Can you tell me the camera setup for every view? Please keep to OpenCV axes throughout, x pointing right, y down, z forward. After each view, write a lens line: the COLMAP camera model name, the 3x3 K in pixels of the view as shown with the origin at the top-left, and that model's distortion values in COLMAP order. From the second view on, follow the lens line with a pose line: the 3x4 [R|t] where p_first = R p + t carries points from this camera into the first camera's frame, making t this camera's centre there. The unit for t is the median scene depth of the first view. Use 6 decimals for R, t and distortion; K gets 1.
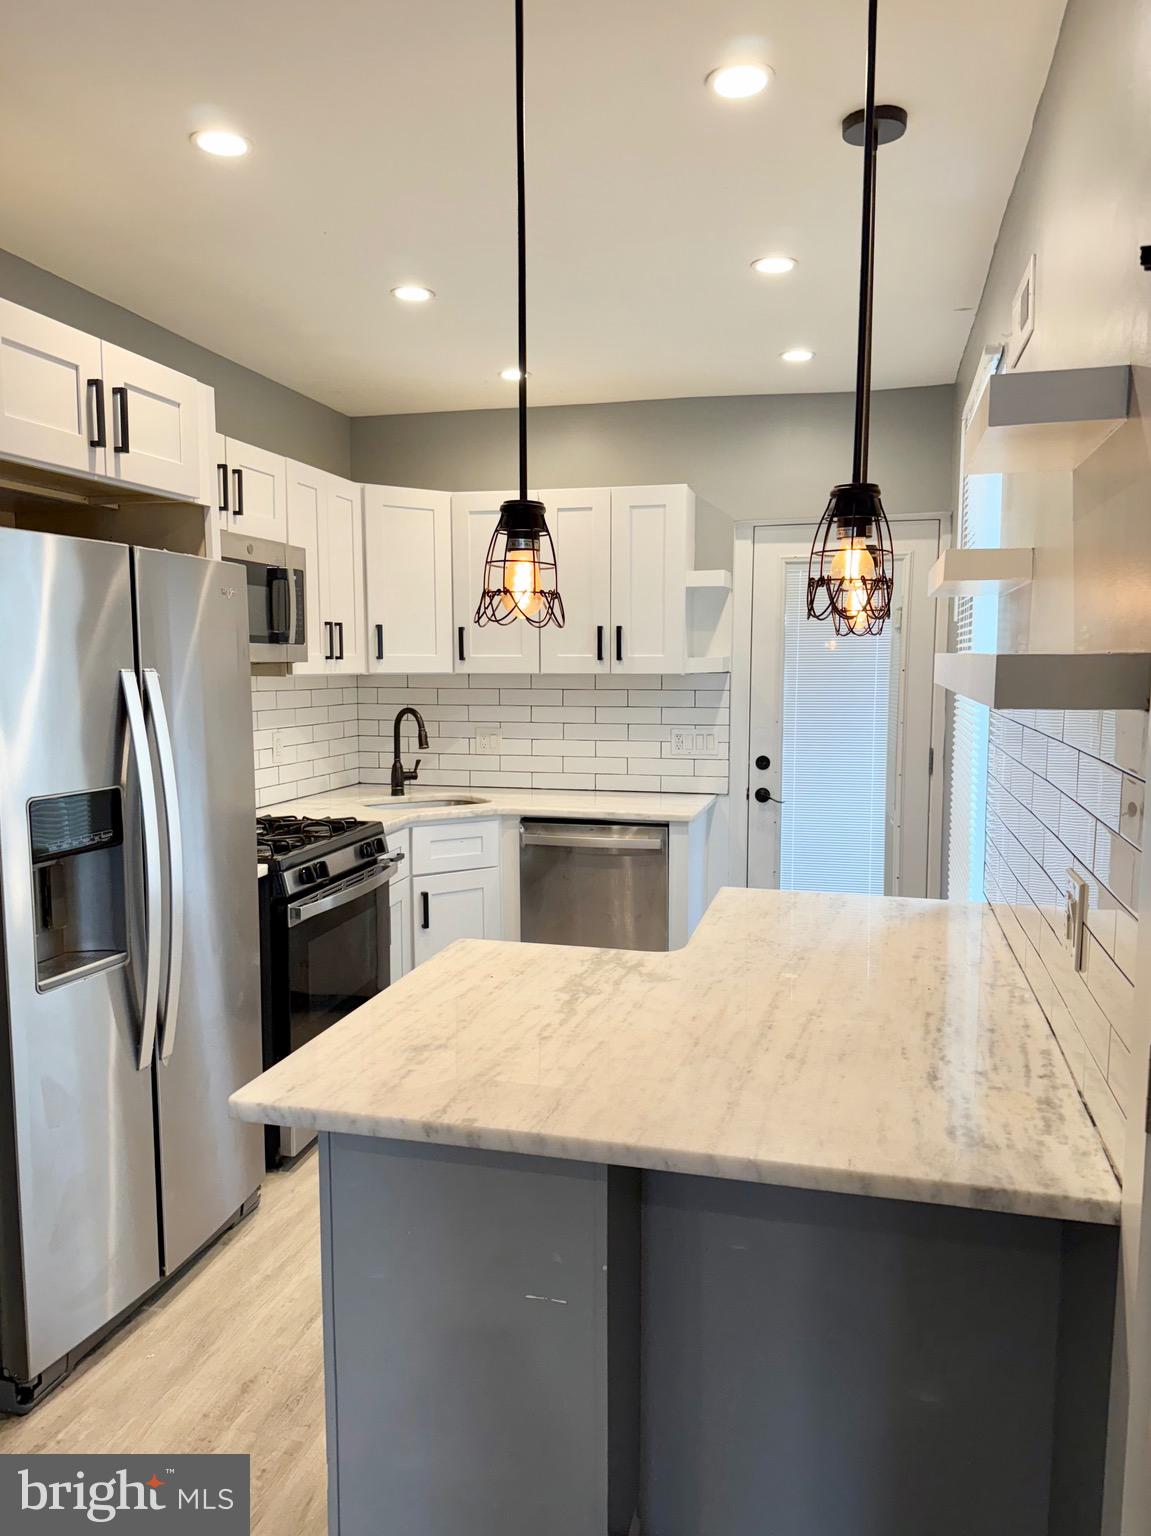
lens RADIAL K [[1085.5, 0, 580.6], [0, 1085.5, 767.2], [0, 0, 1]] dist [0.053983, -0.051160]
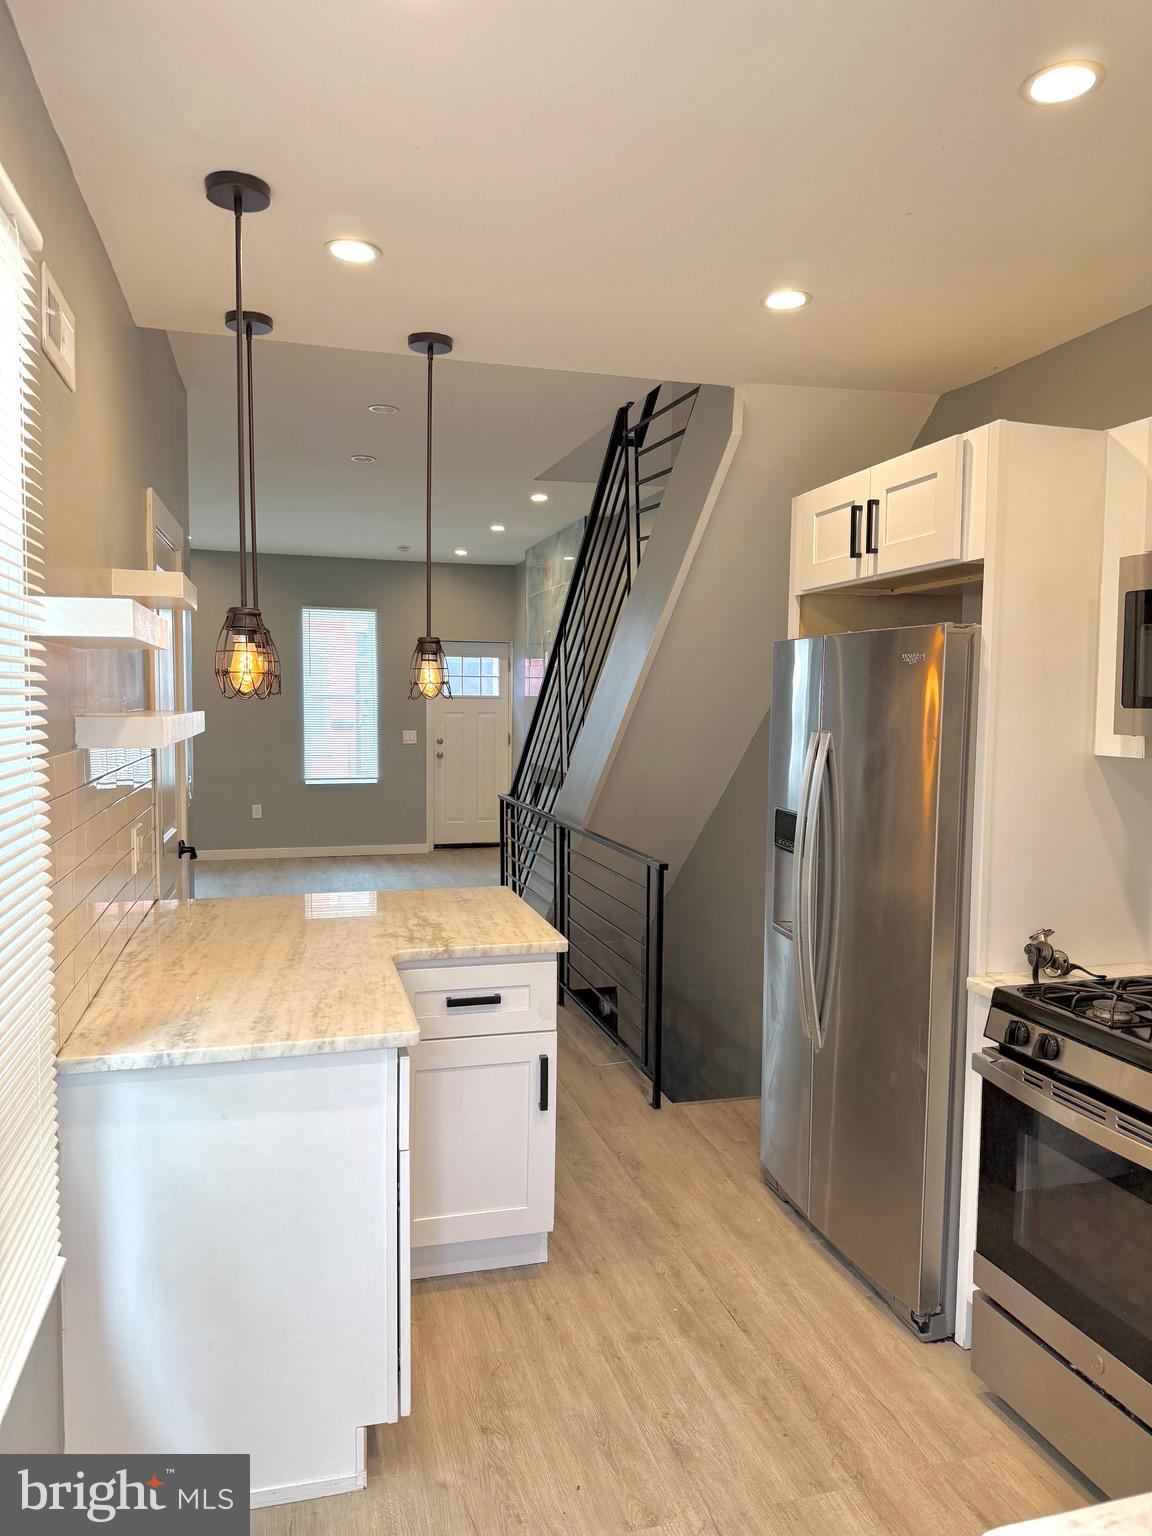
lens RADIAL K [[1085.5, 0, 583.9], [0, 1085.5, 770.2], [0, 0, 1]] dist [0.053983, -0.051160]
pose [[-0.864751, 0.024764, -0.501590, 0.251137], [-0.059619, 0.986658, 0.151497, -0.116203], [0.498649, 0.160911, -0.851737, 1.032421]]
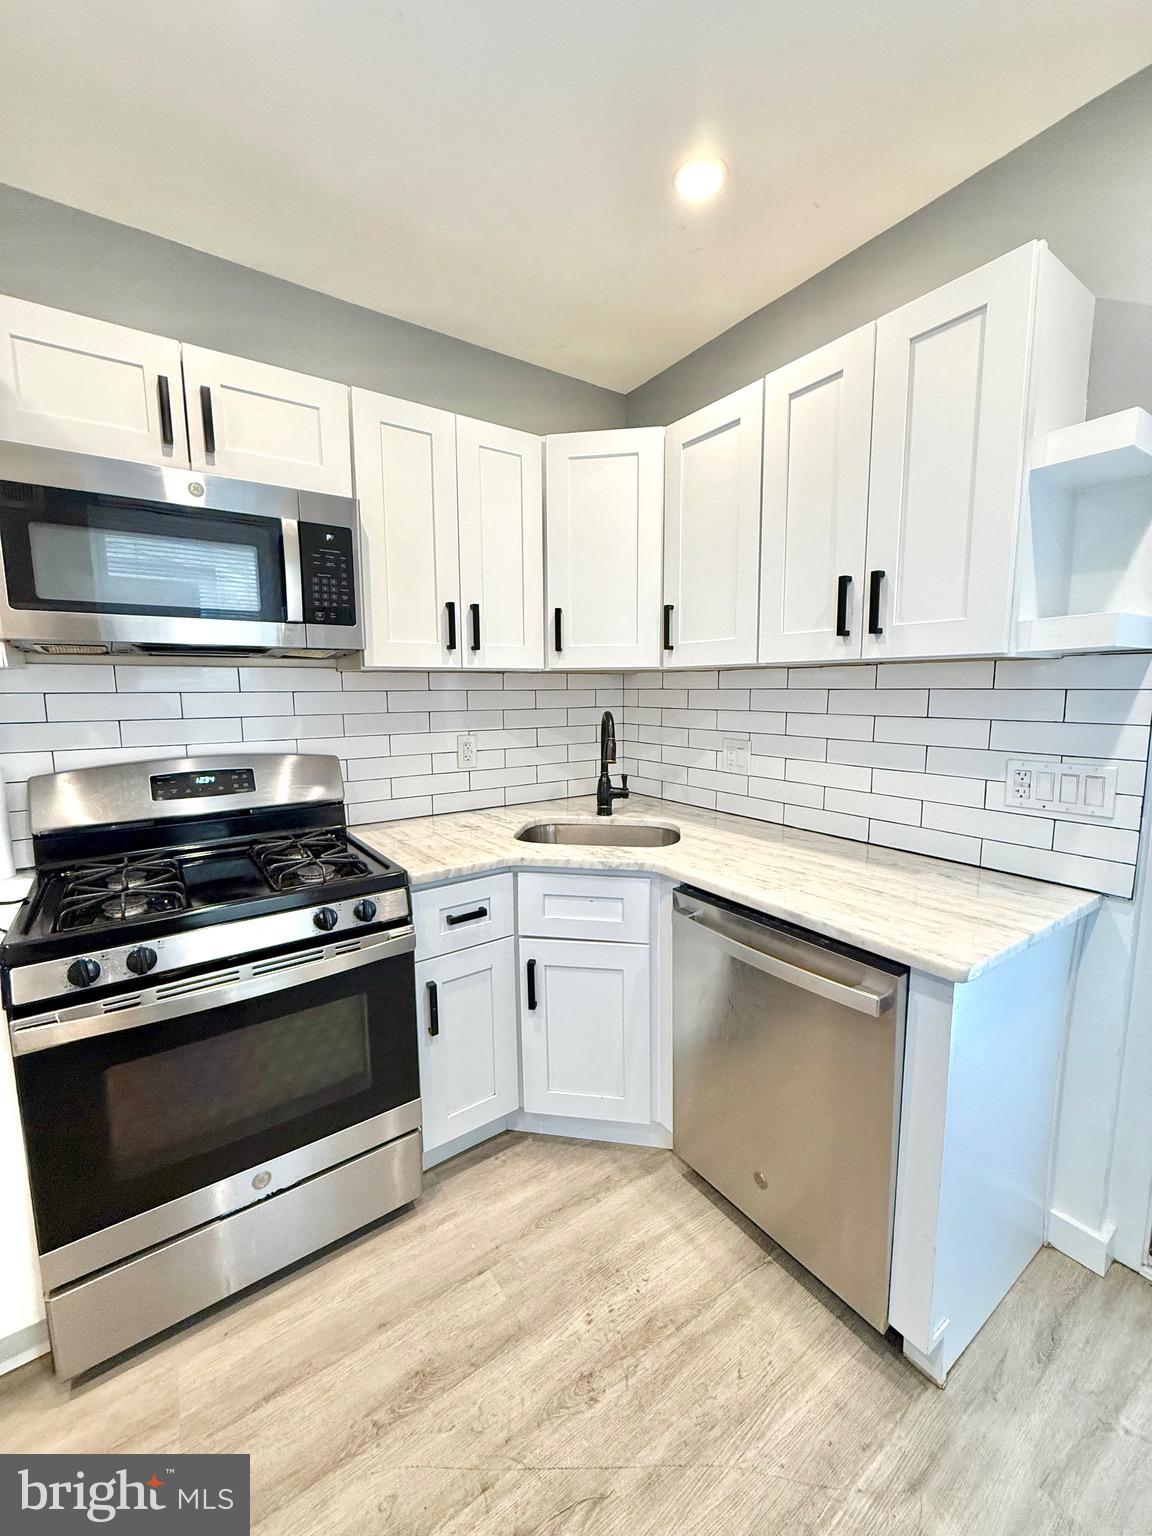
lens RADIAL K [[608.9, 0, 573.5], [0, 608.9, 767.6], [0, 0, 1]] dist [0.001783, -0.000294]
pose [[0.746721, 0.081020, -0.660184, 0.131770], [-0.055264, 0.996679, 0.059808, -0.040043], [0.662837, -0.008176, 0.748719, 0.663593]]
